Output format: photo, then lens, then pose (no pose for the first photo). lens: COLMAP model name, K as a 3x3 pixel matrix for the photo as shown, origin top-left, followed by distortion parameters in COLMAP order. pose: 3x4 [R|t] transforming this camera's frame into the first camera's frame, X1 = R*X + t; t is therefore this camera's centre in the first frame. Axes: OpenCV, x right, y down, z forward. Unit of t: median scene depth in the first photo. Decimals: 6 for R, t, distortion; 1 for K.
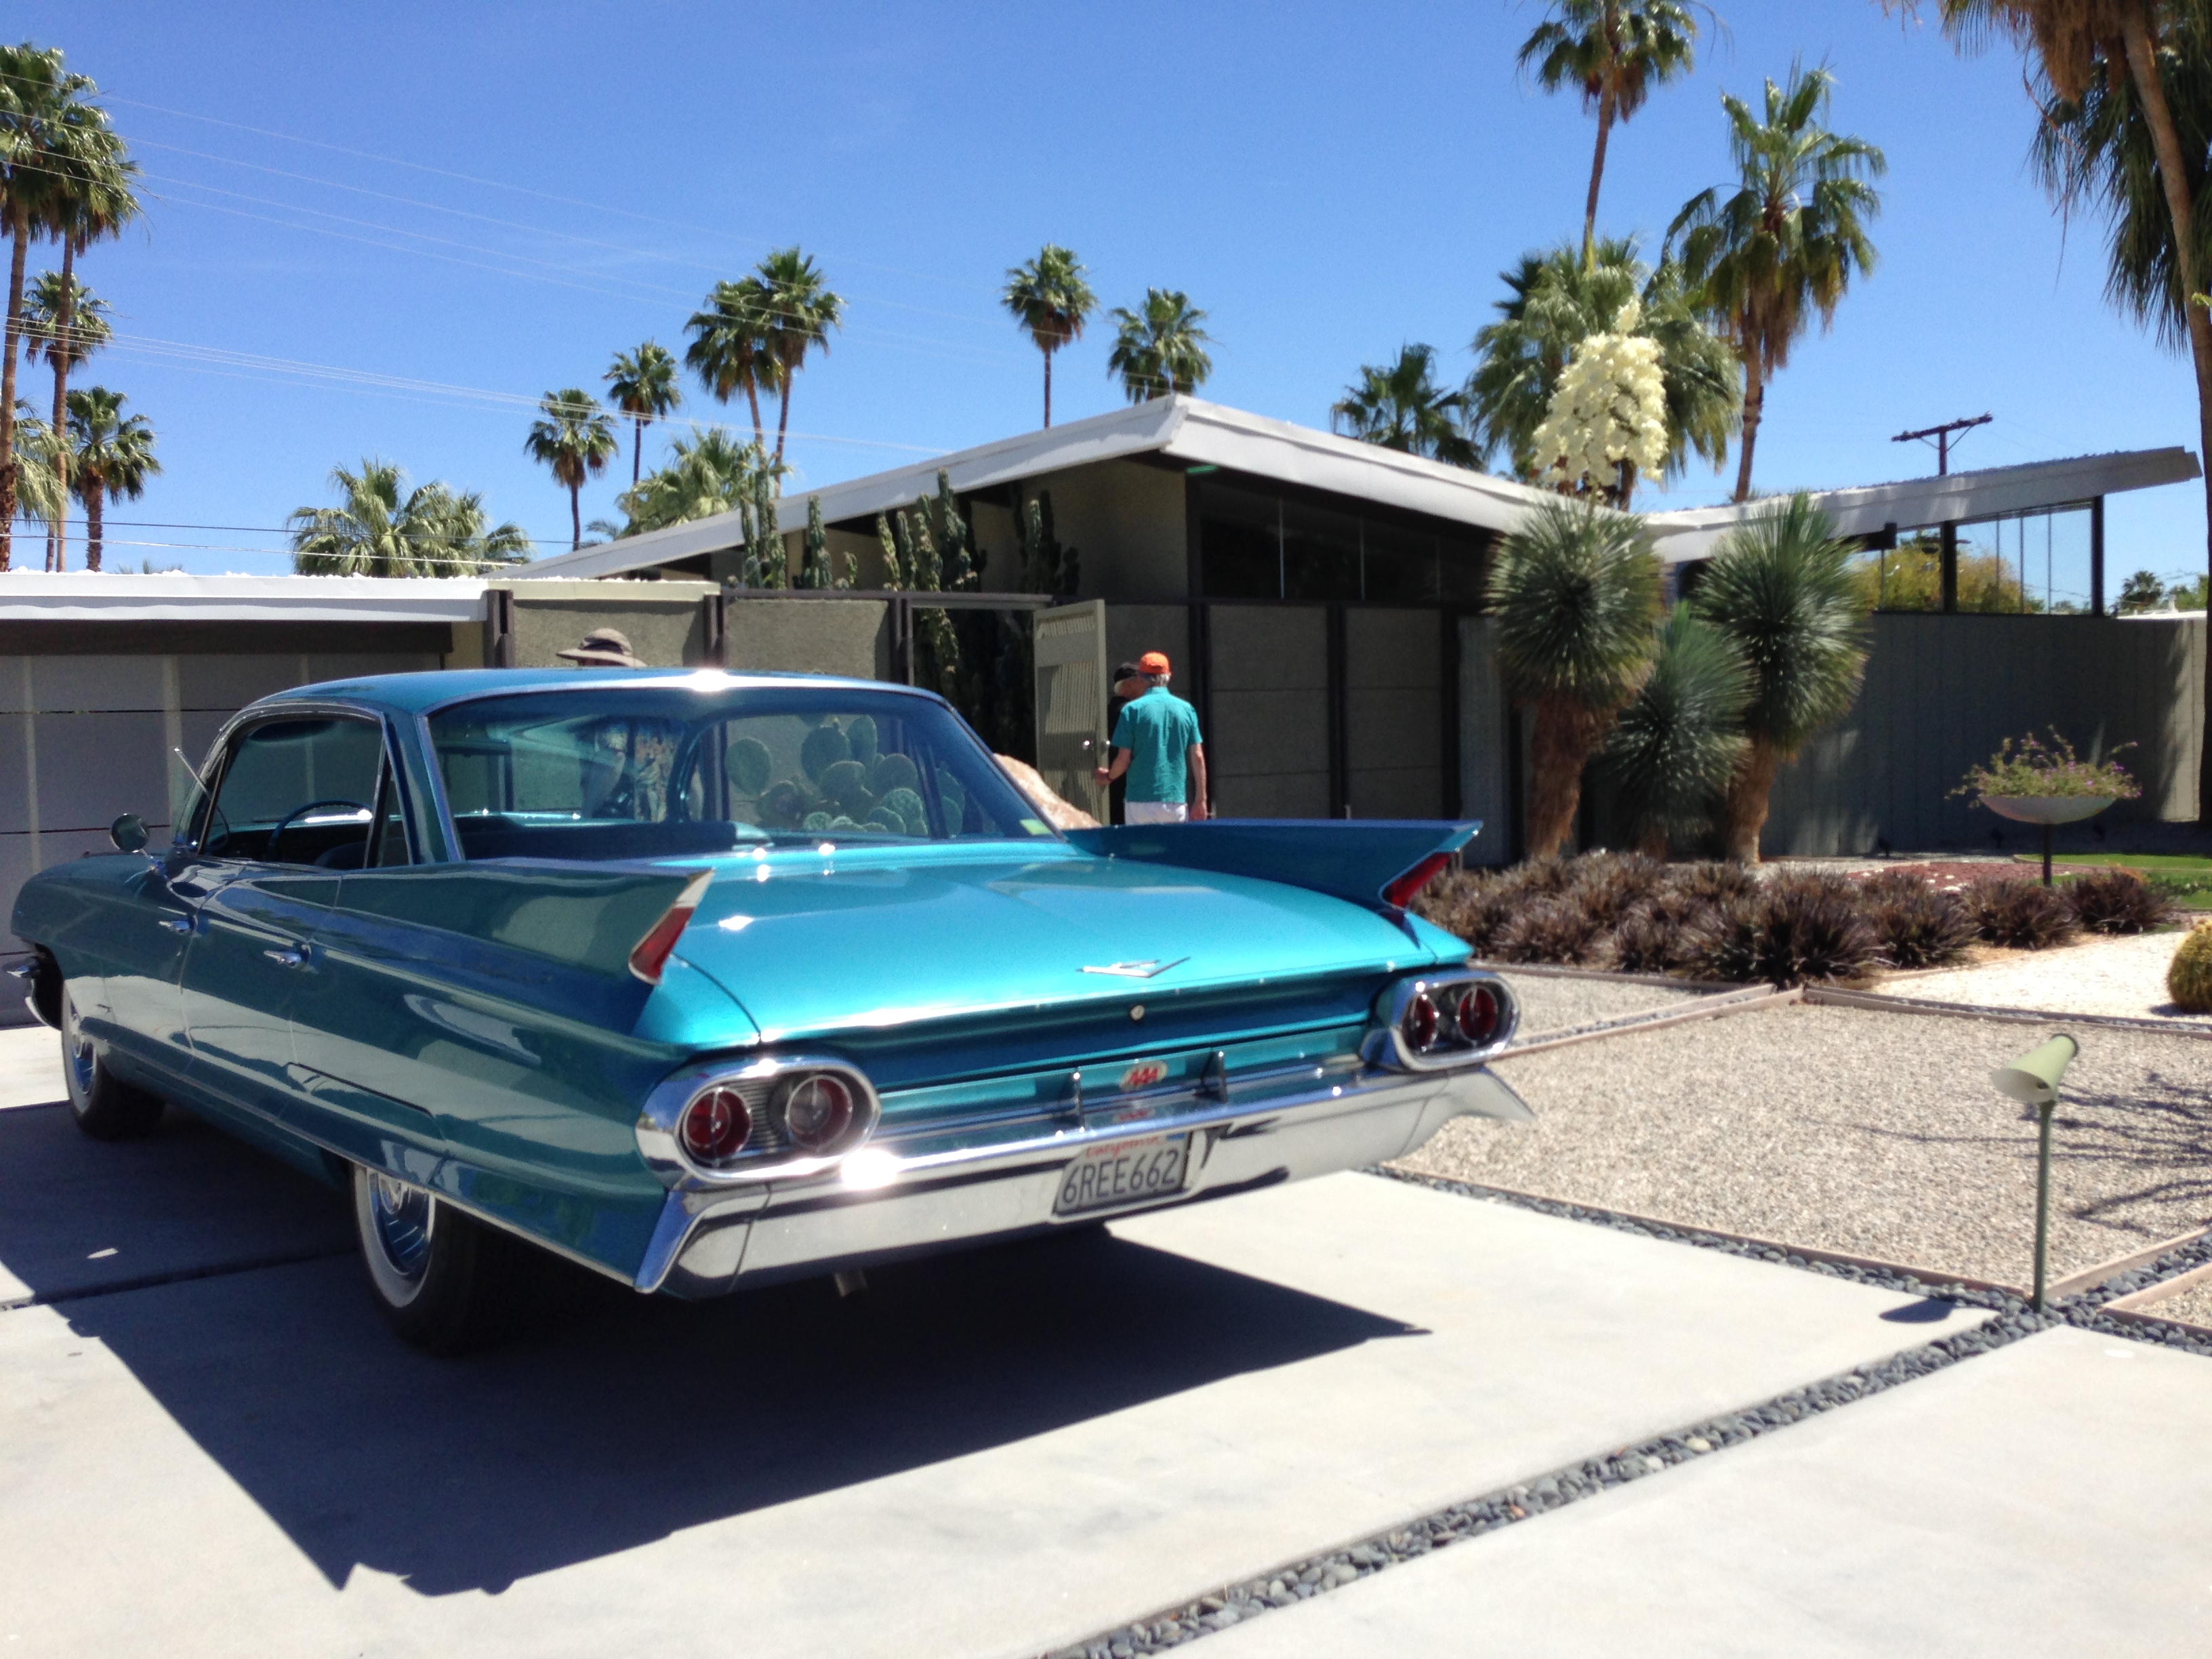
lens RADIAL K [[2048.4, 0, 1069.0], [0, 2048.4, 826.1], [0, 0, 1]] dist [0.146637, -0.120451]
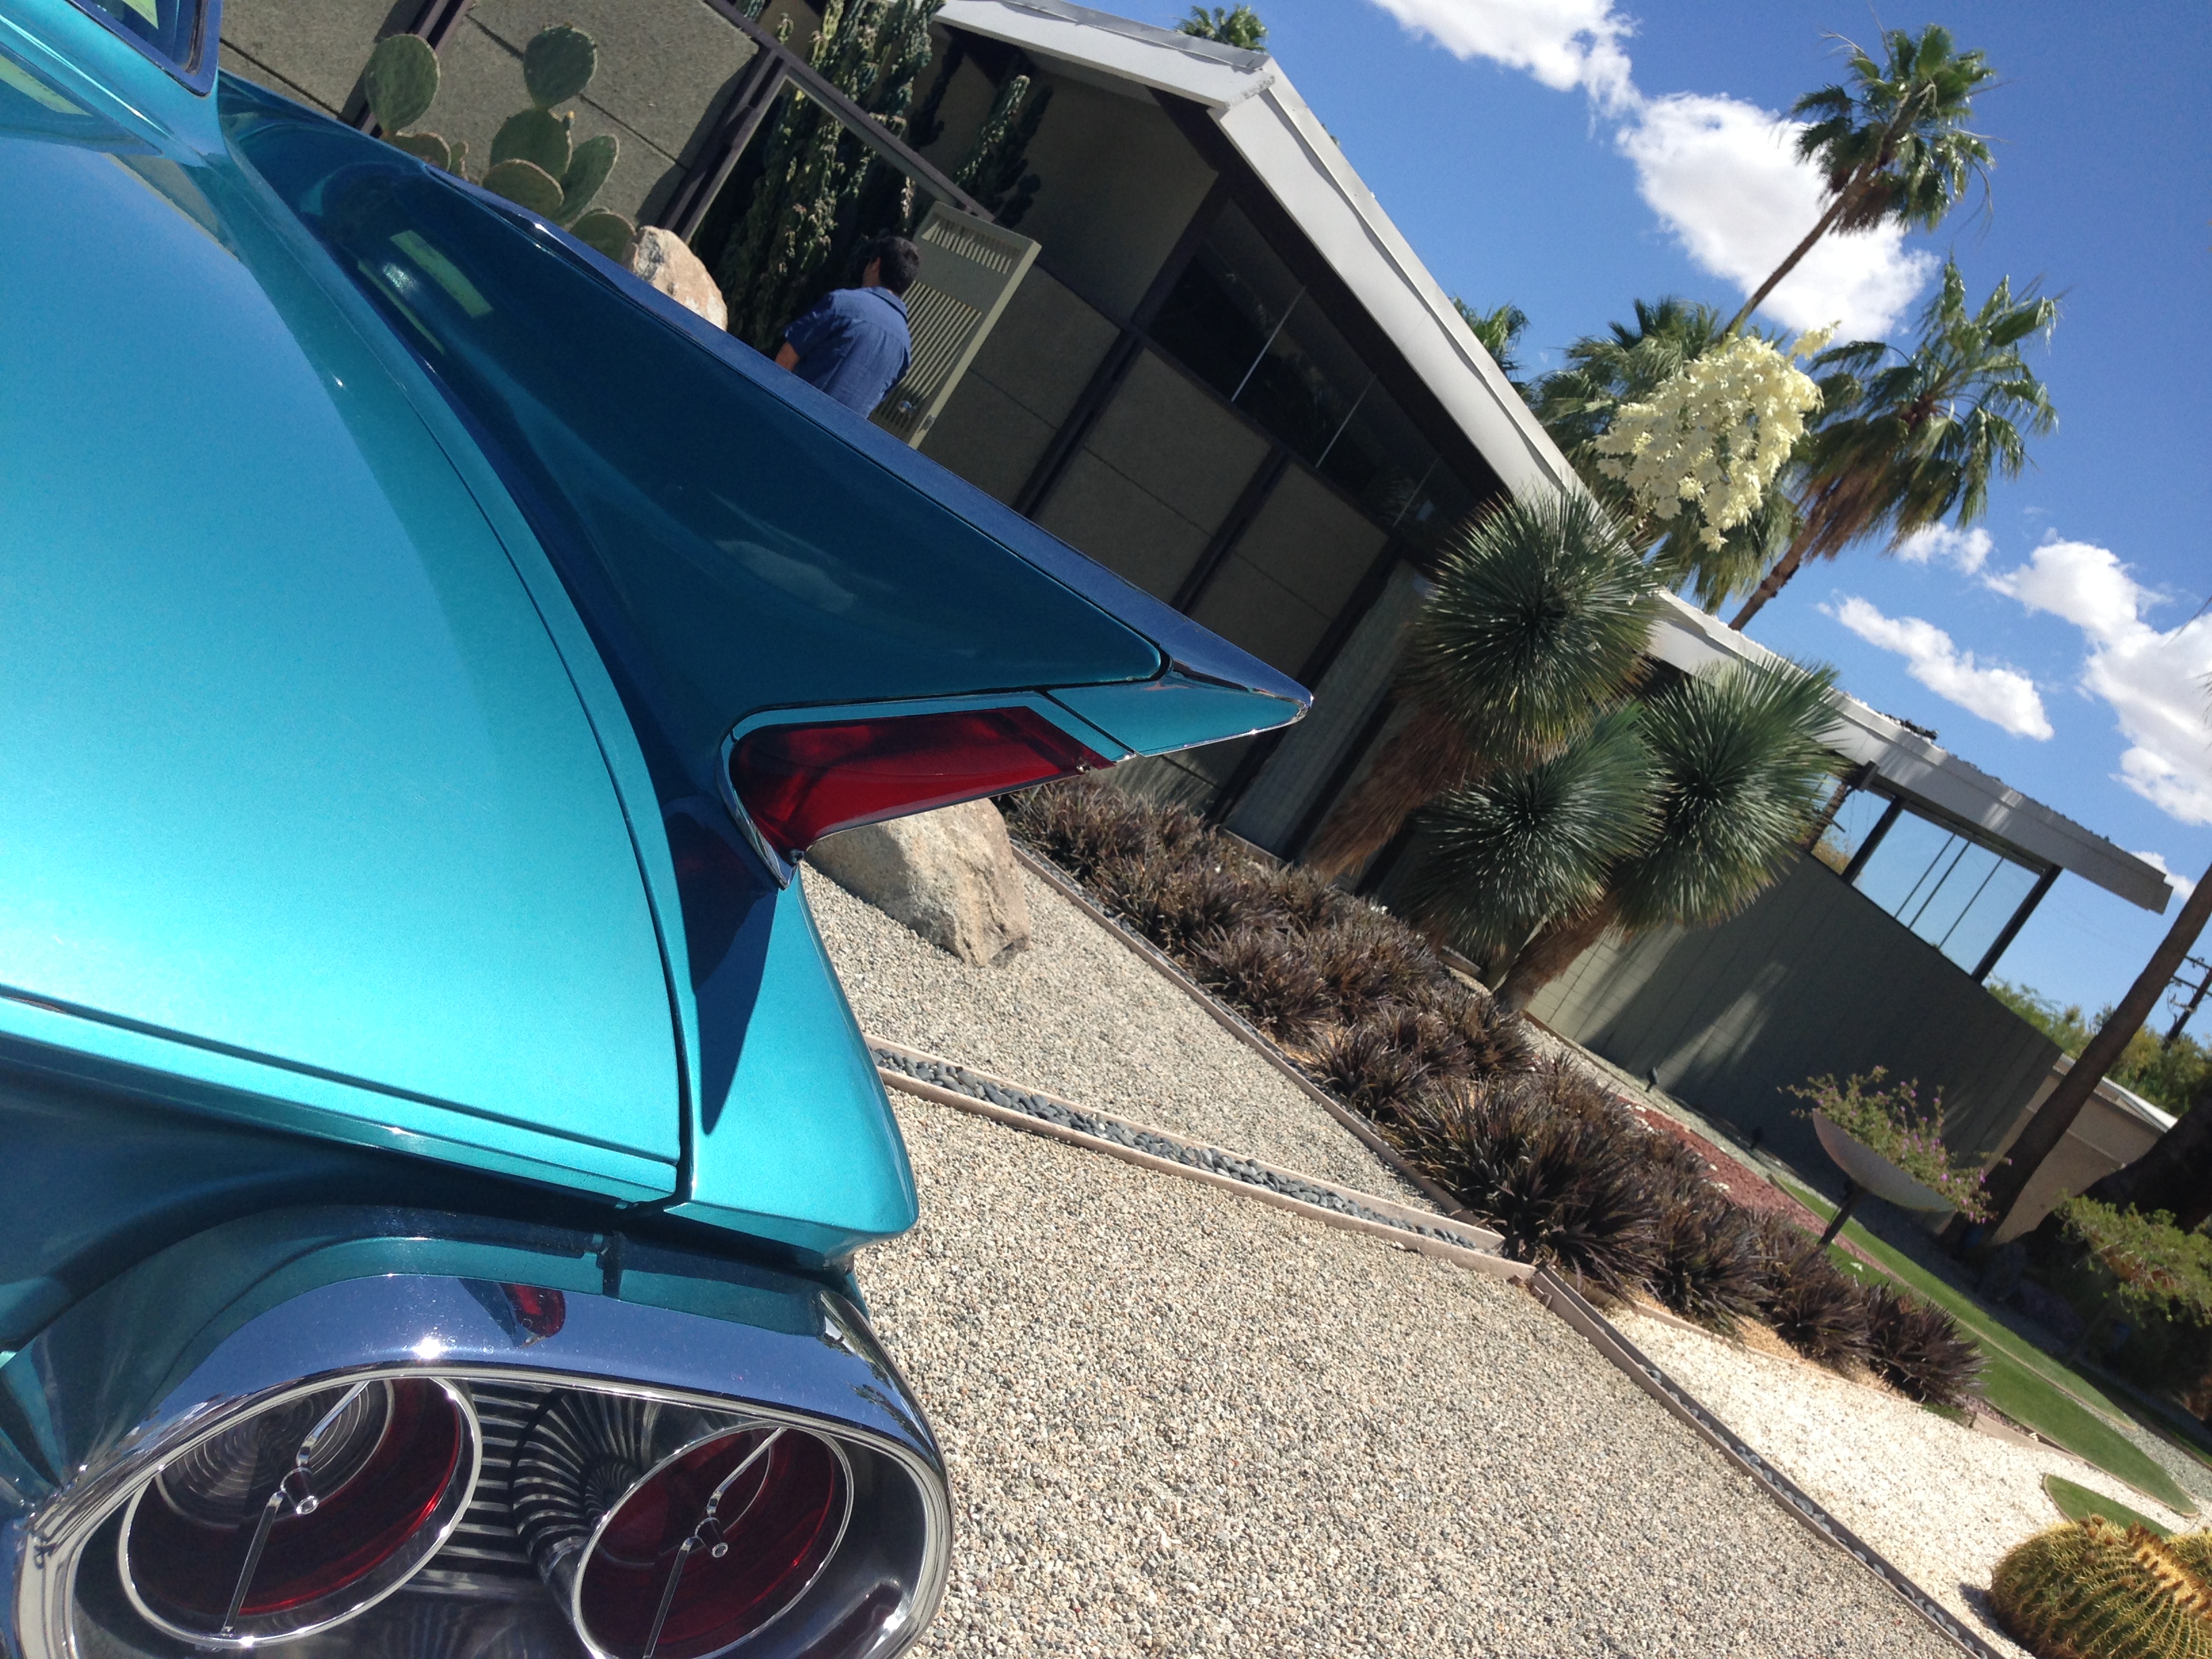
lens RADIAL K [[2048.4, 0, 1069.0], [0, 2048.4, 826.1], [0, 0, 1]] dist [0.146637, -0.120451]
pose [[0.827979, 0.547475, 0.121331, 0.048211], [-0.556949, 0.828053, 0.064320, 0.002135], [-0.065255, -0.120831, 0.990526, 0.239983]]
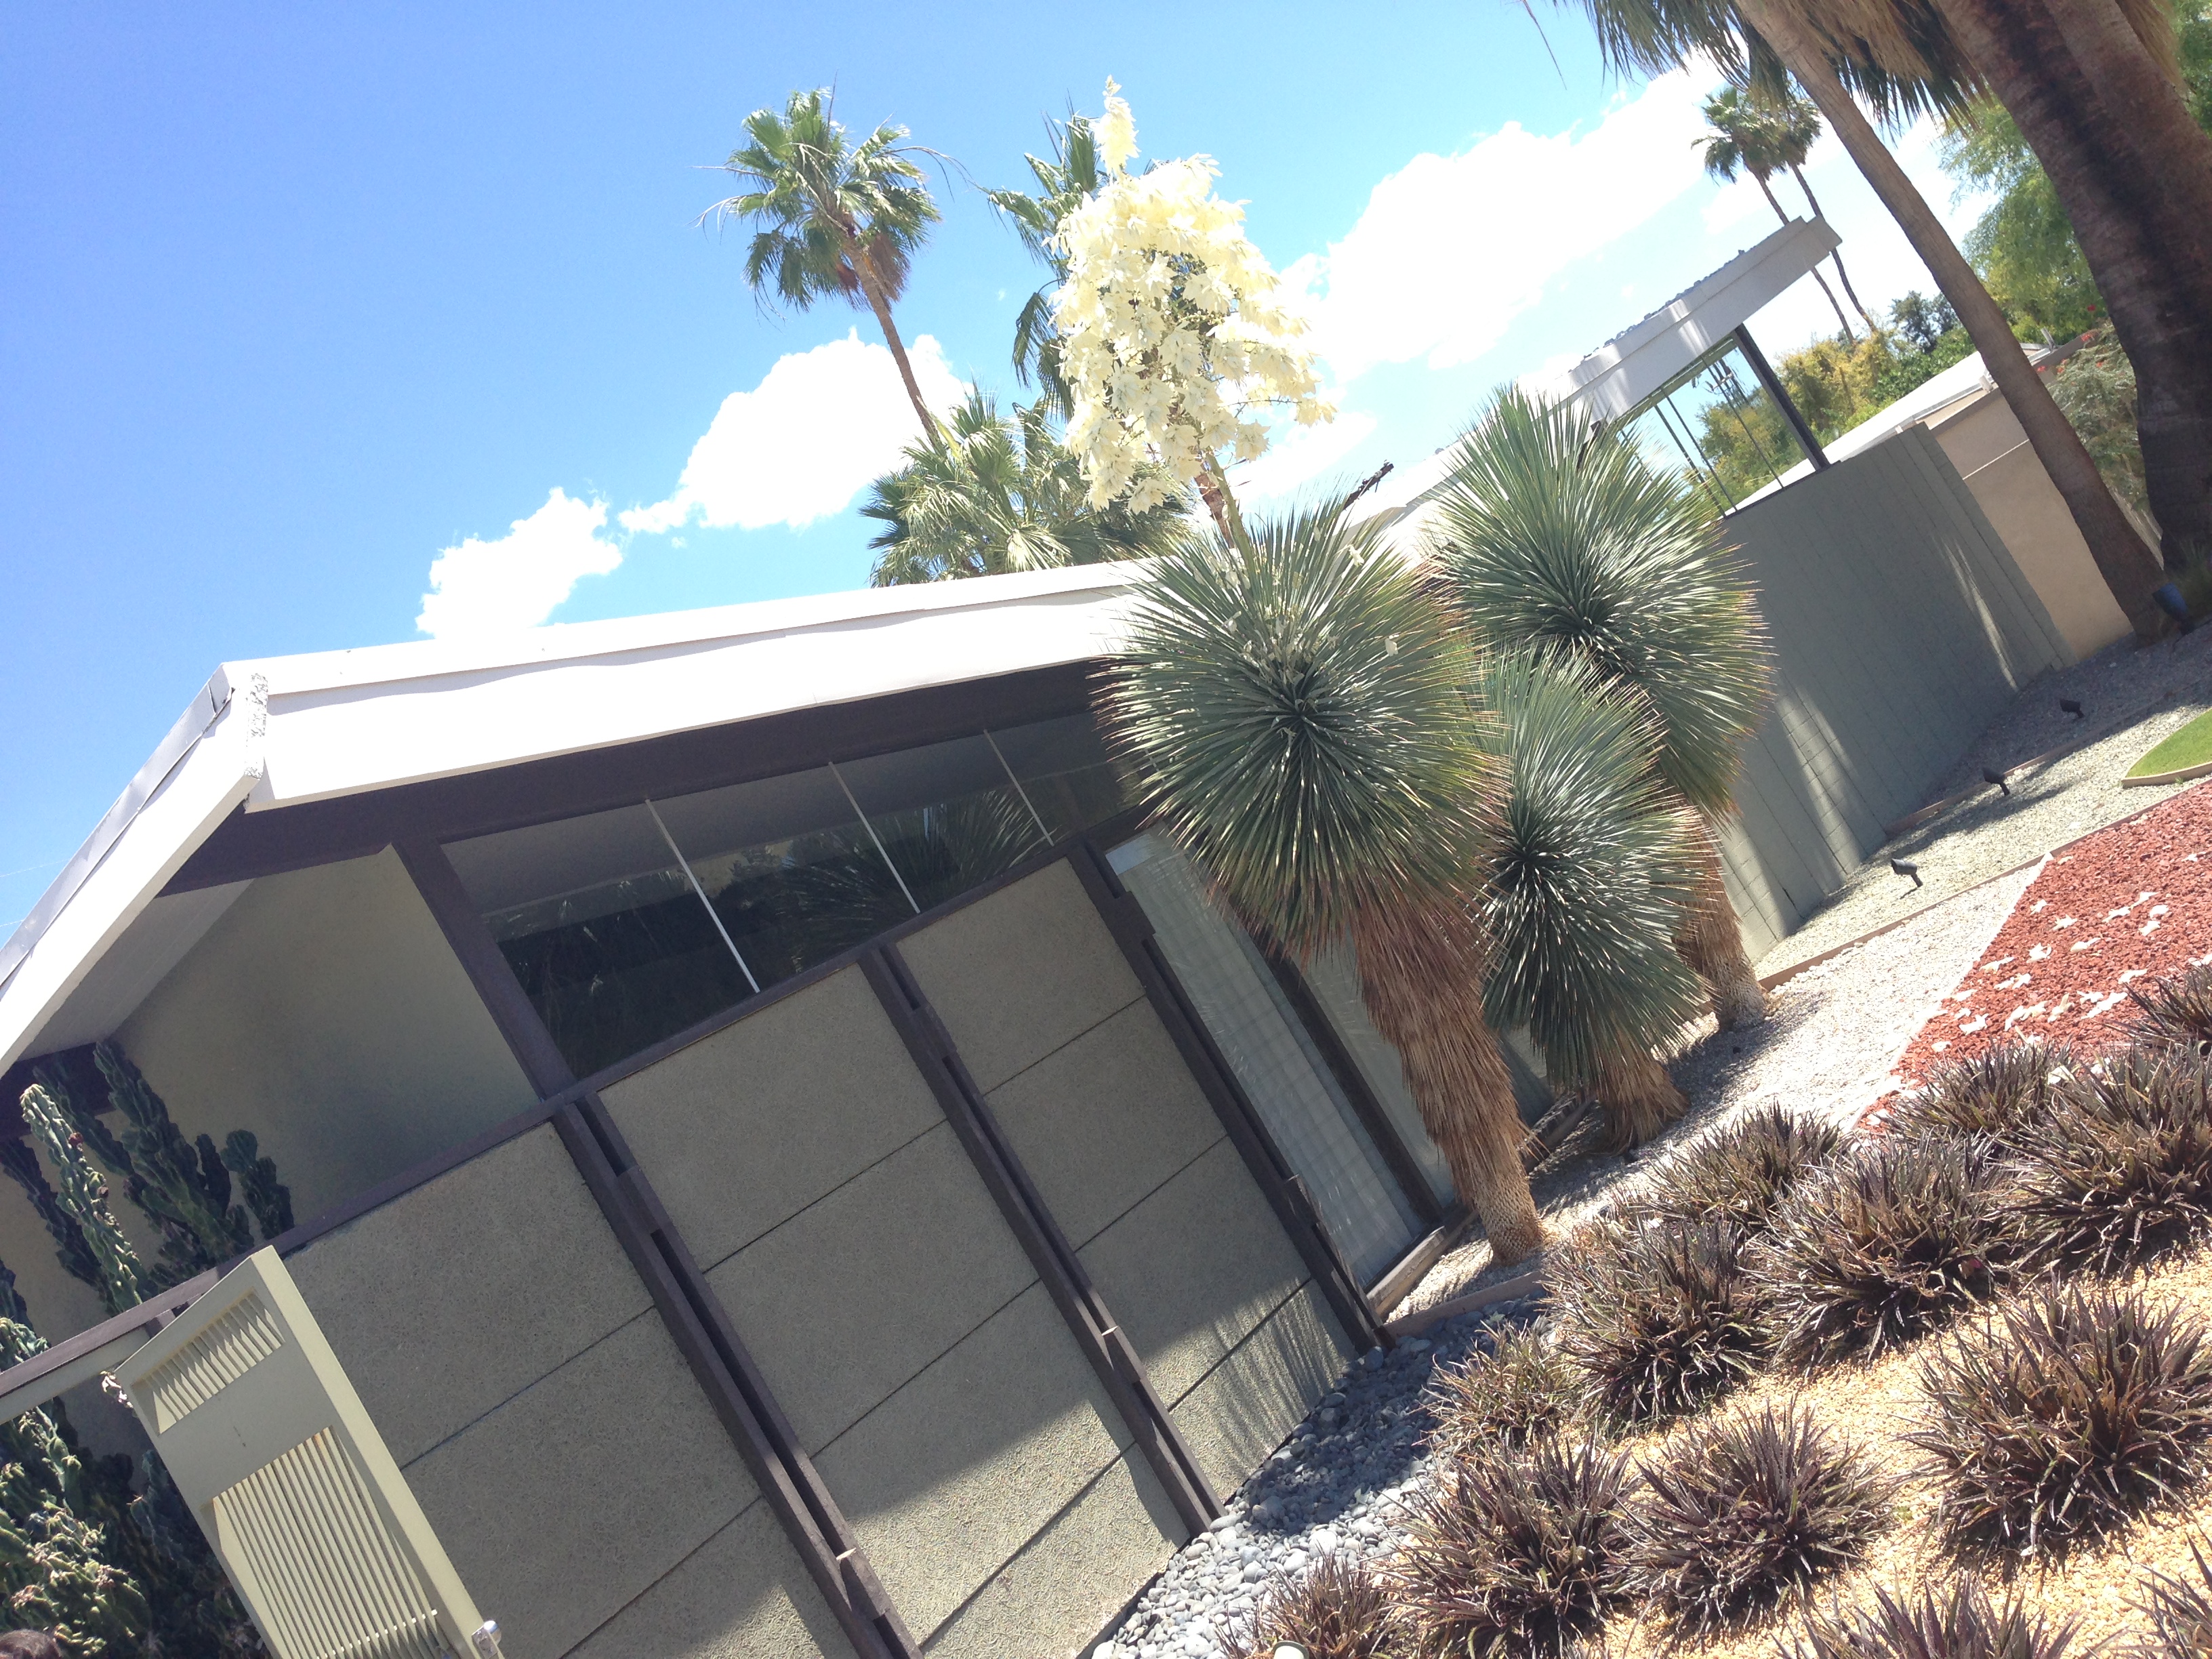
lens RADIAL K [[2054.0, 0, 1108.2], [0, 2054.0, 905.9], [0, 0, 1]] dist [0.139093, -0.206208]
pose [[0.851794, -0.469749, 0.231911, 0.073962], [0.497182, 0.864375, -0.075274, -0.056151], [-0.165098, 0.179420, 0.969820, 0.556712]]
